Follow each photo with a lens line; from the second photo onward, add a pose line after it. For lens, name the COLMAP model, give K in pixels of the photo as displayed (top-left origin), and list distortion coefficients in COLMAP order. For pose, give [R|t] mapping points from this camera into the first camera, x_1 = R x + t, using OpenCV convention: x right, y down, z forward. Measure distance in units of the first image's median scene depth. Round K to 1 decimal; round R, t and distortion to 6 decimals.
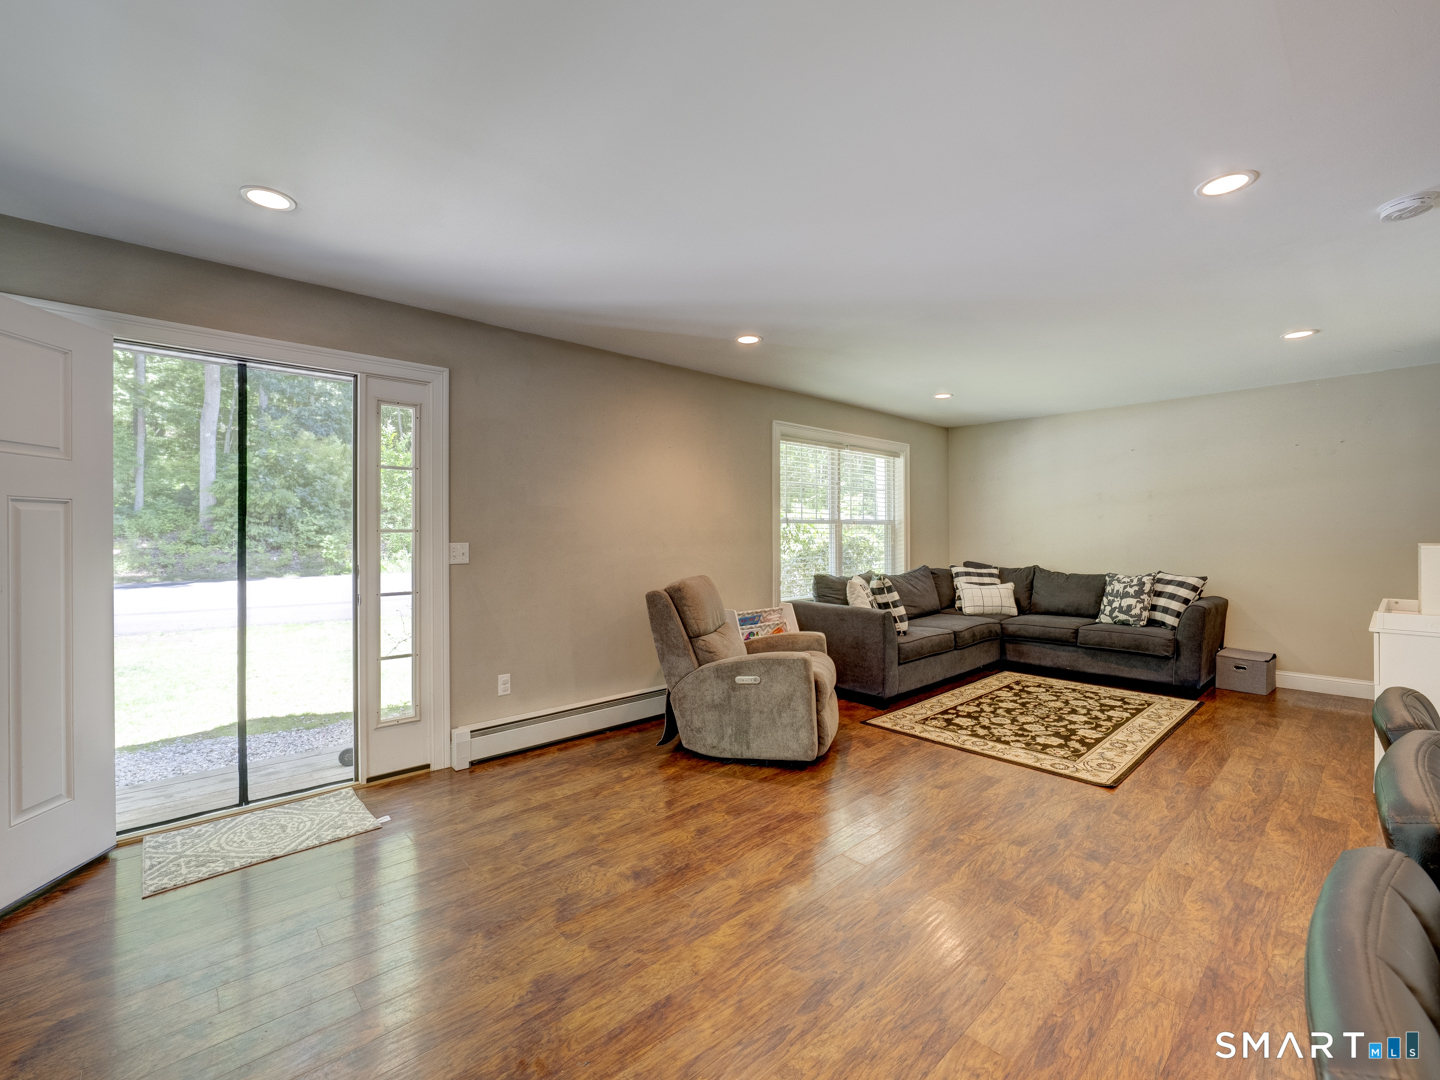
lens RADIAL K [[638.0, 0, 722.7], [0, 638.0, 536.1], [0, 0, 1]] dist [-0.001376, -0.000087]
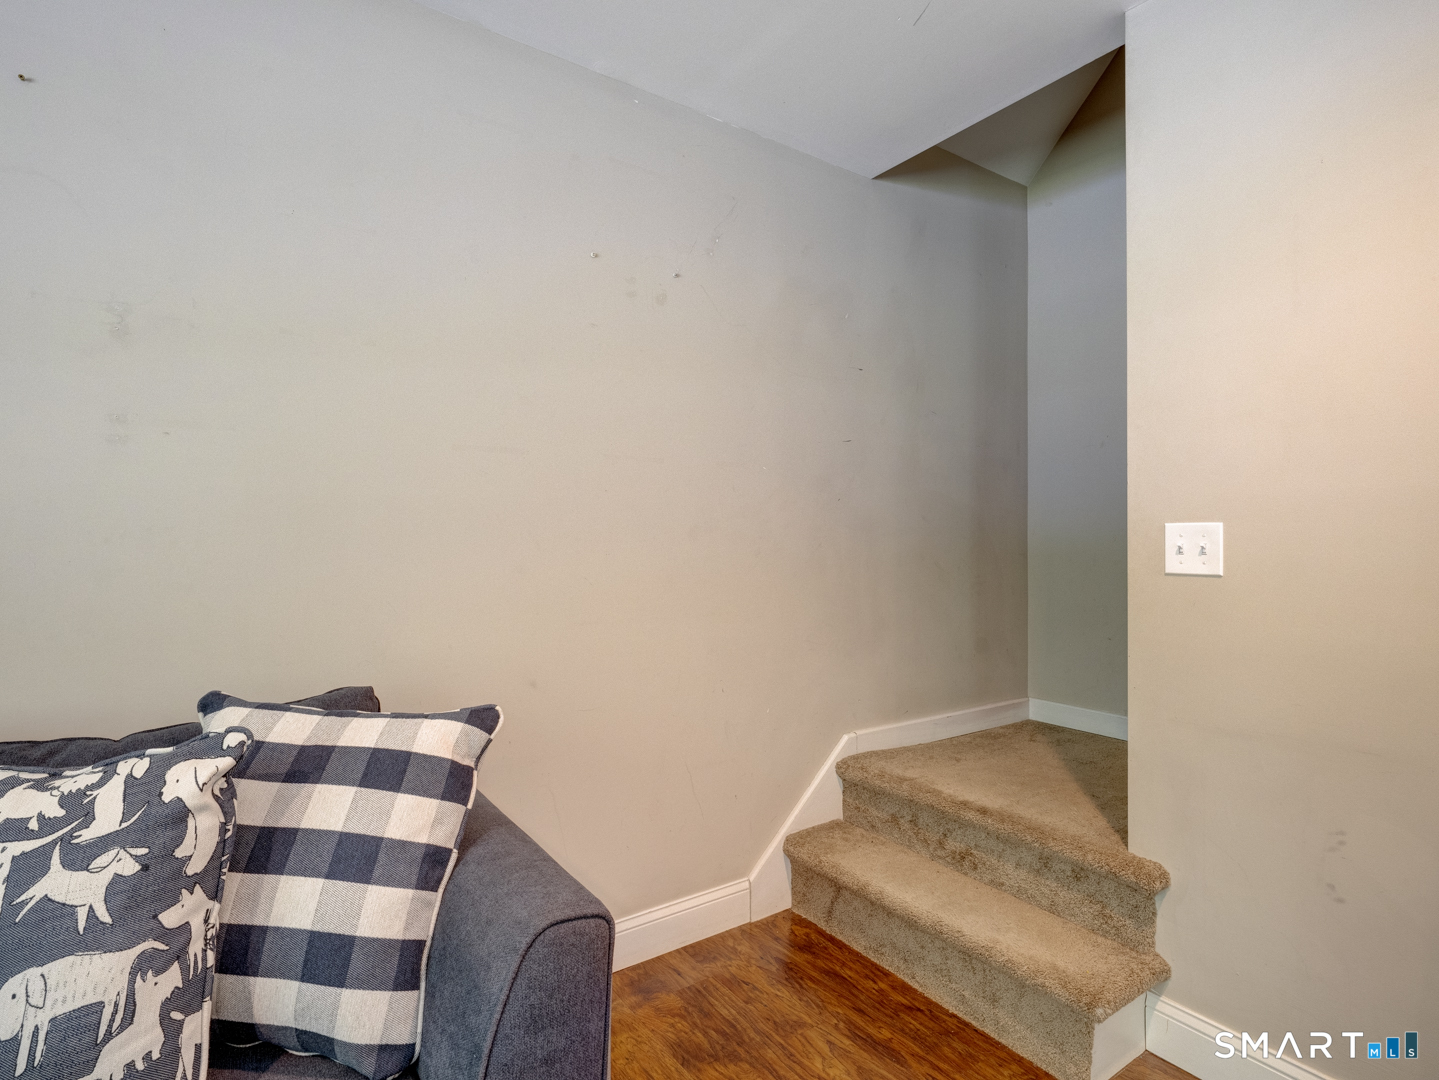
lens RADIAL K [[736.9, 0, 721.9], [0, 736.9, 541.9], [0, 0, 1]] dist [0.001743, 0.000487]
pose [[0.160289, 0.001060, 0.987070, 0.511644], [0.001807, 0.999997, -0.001367, 0.010220], [-0.987069, 0.002003, 0.160286, 0.849126]]
